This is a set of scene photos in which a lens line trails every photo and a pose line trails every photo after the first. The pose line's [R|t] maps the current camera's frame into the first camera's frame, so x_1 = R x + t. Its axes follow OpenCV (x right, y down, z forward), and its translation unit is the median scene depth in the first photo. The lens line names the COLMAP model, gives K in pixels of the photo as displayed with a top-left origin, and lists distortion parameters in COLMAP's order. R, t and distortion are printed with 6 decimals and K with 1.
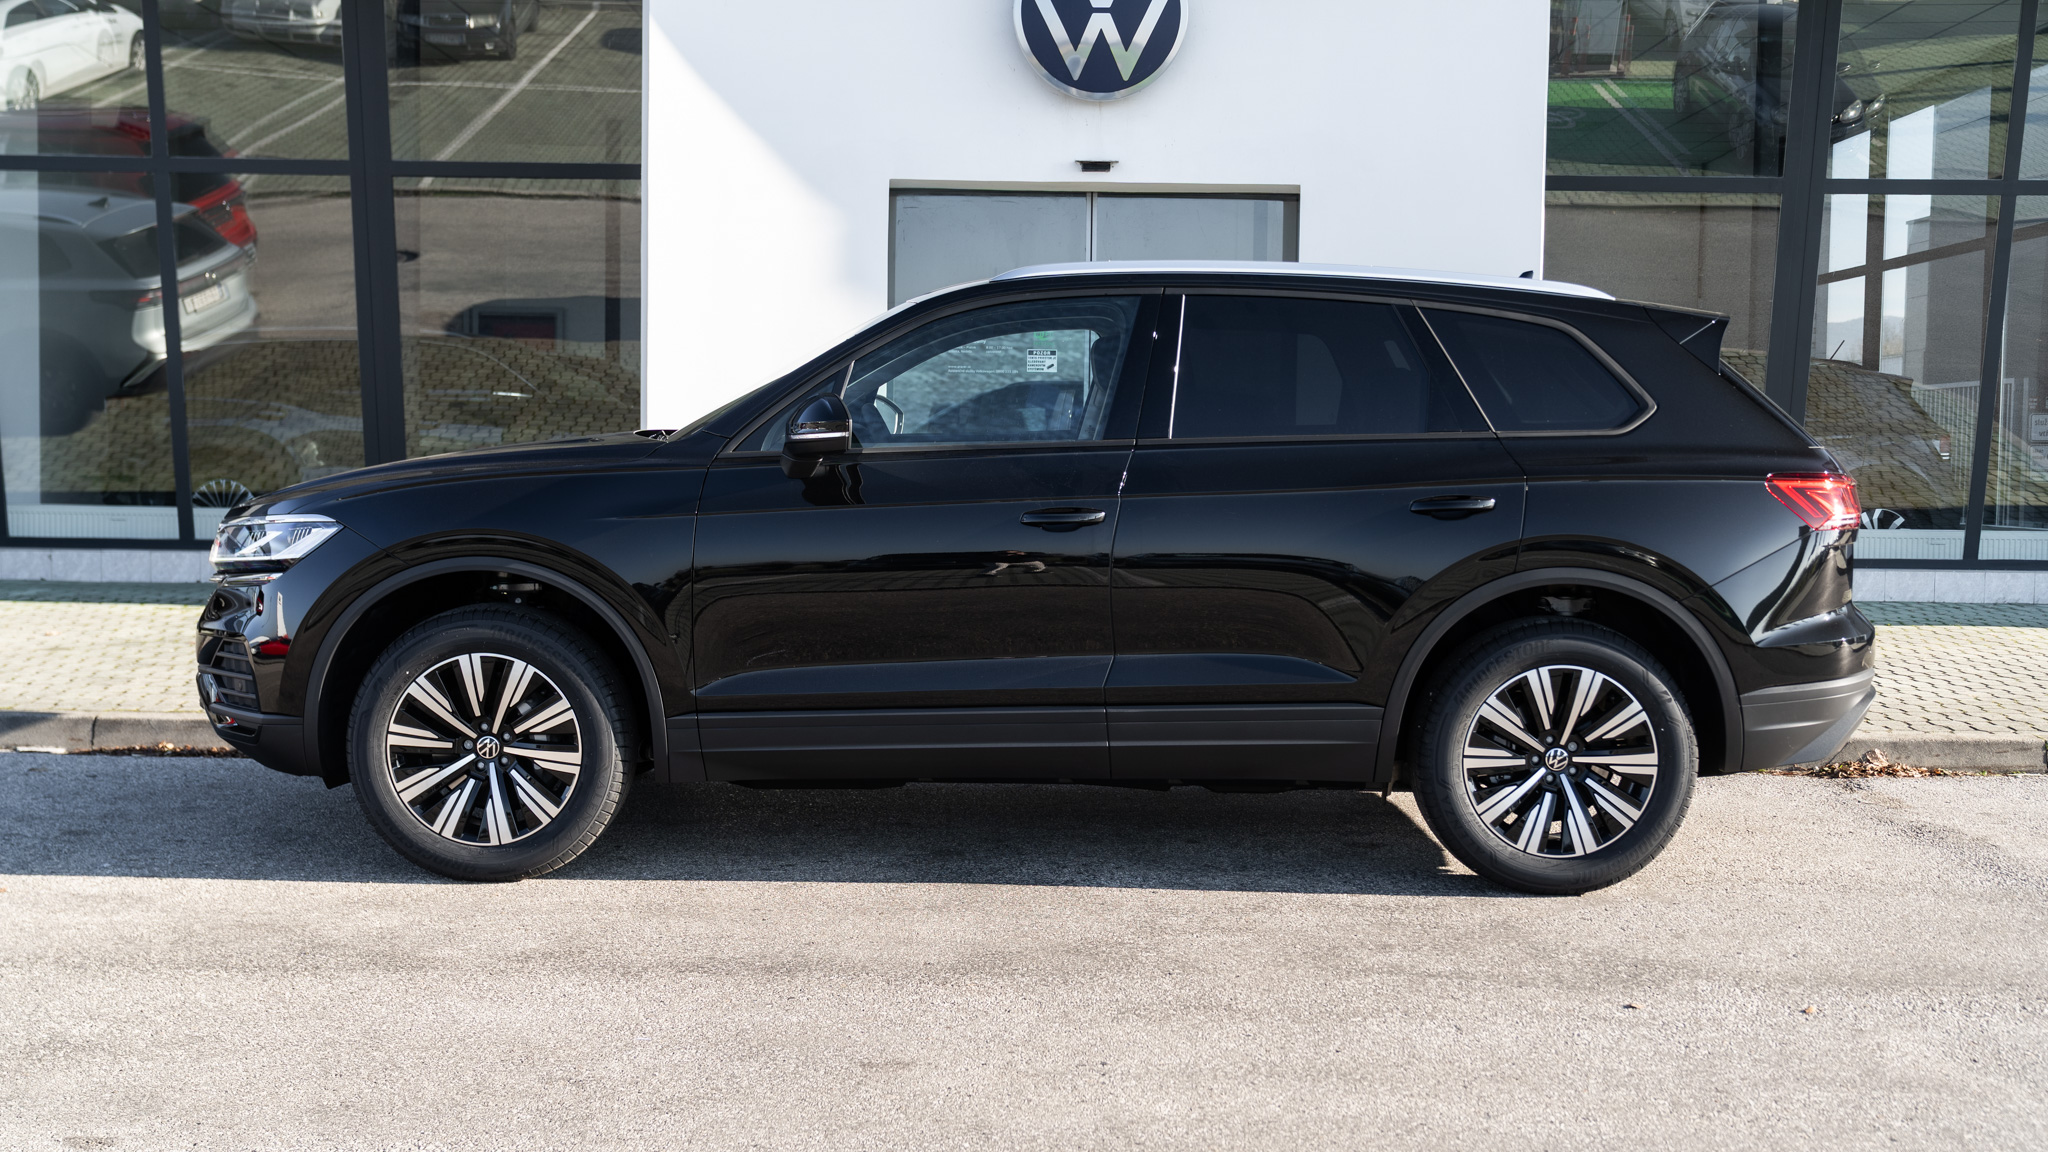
lens RADIAL K [[2392.7, 0, 1024.0], [0, 2392.7, 576.0], [0, 0, 1]] dist [0.011320, 0.400358]
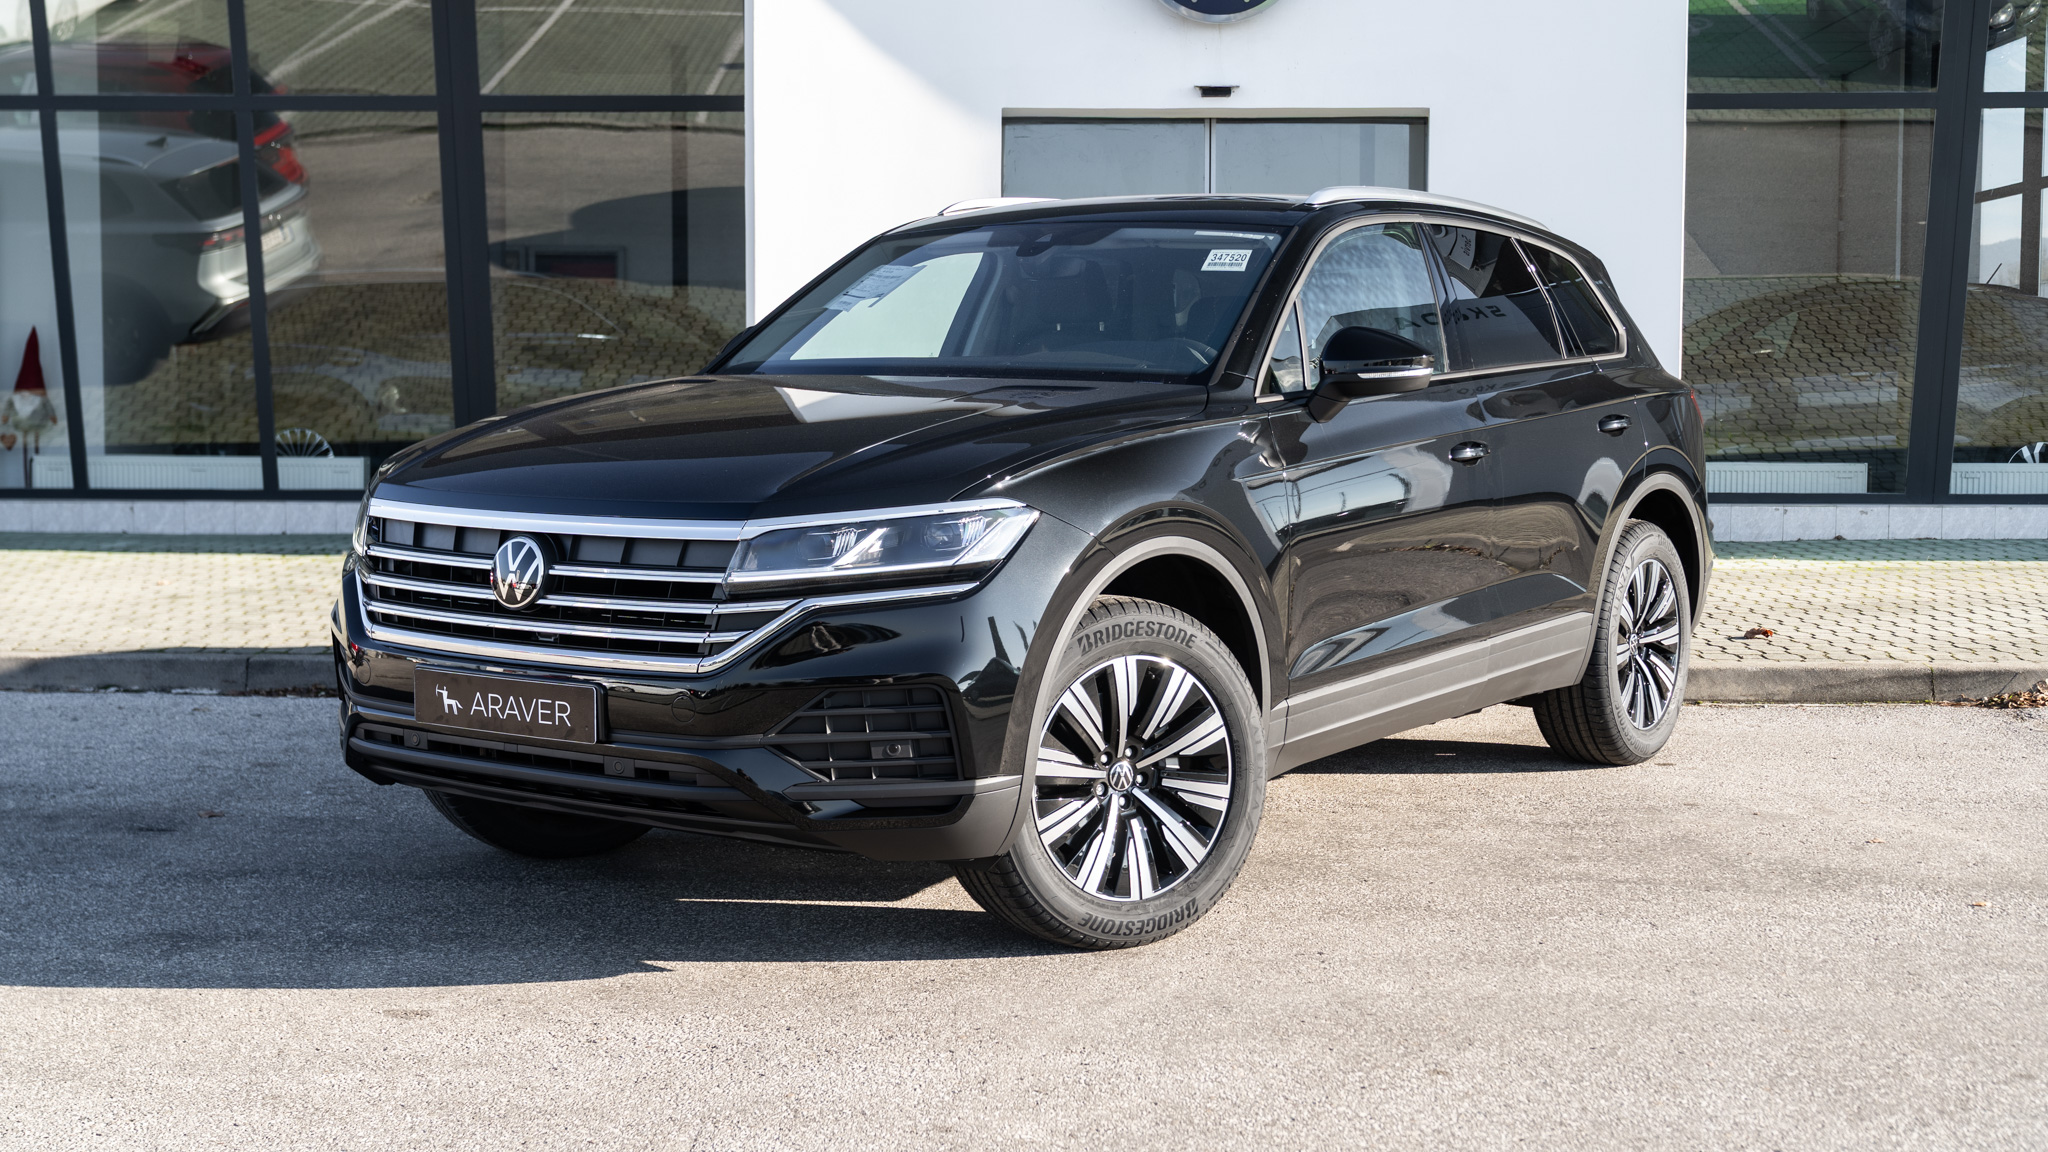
lens RADIAL K [[2685.6, 0, 1000.6], [0, 2685.6, 567.6], [0, 0, 1]] dist [0.042986, 0.289553]
pose [[0.999781, -0.008321, -0.019220, -0.054769], [0.008497, 0.999923, 0.009094, 0.014011], [0.019143, -0.009255, 0.999774, -0.123091]]
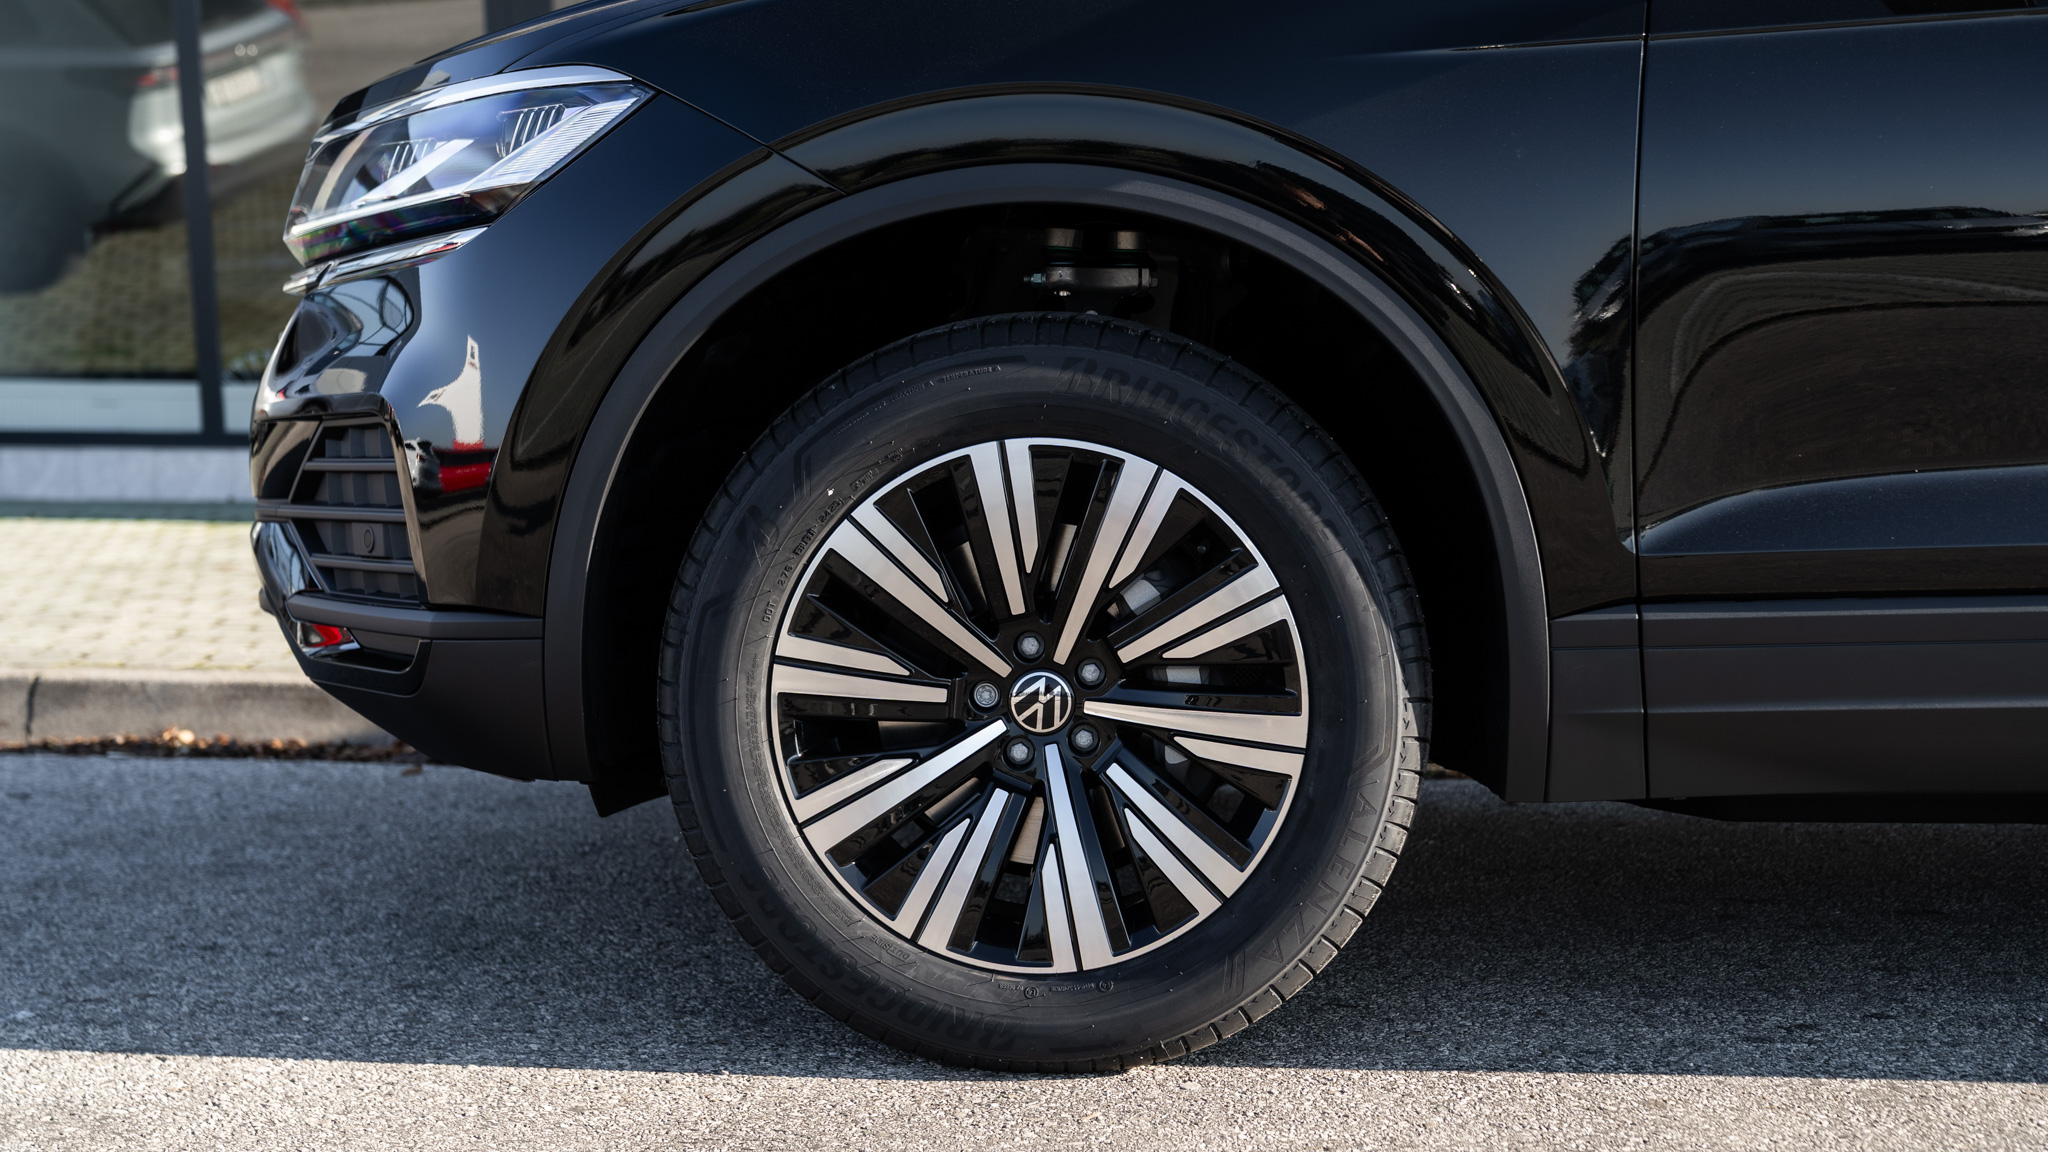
lens RADIAL K [[2692.9, 0, 1024.0], [0, 2692.9, 576.0], [0, 0, 1]] dist [0.087503, 0.024271]
pose [[0.999138, -0.001765, -0.041481, -0.179332], [0.001251, 0.999922, -0.012403, 0.049224], [0.041500, 0.012340, 0.999062, 0.507090]]
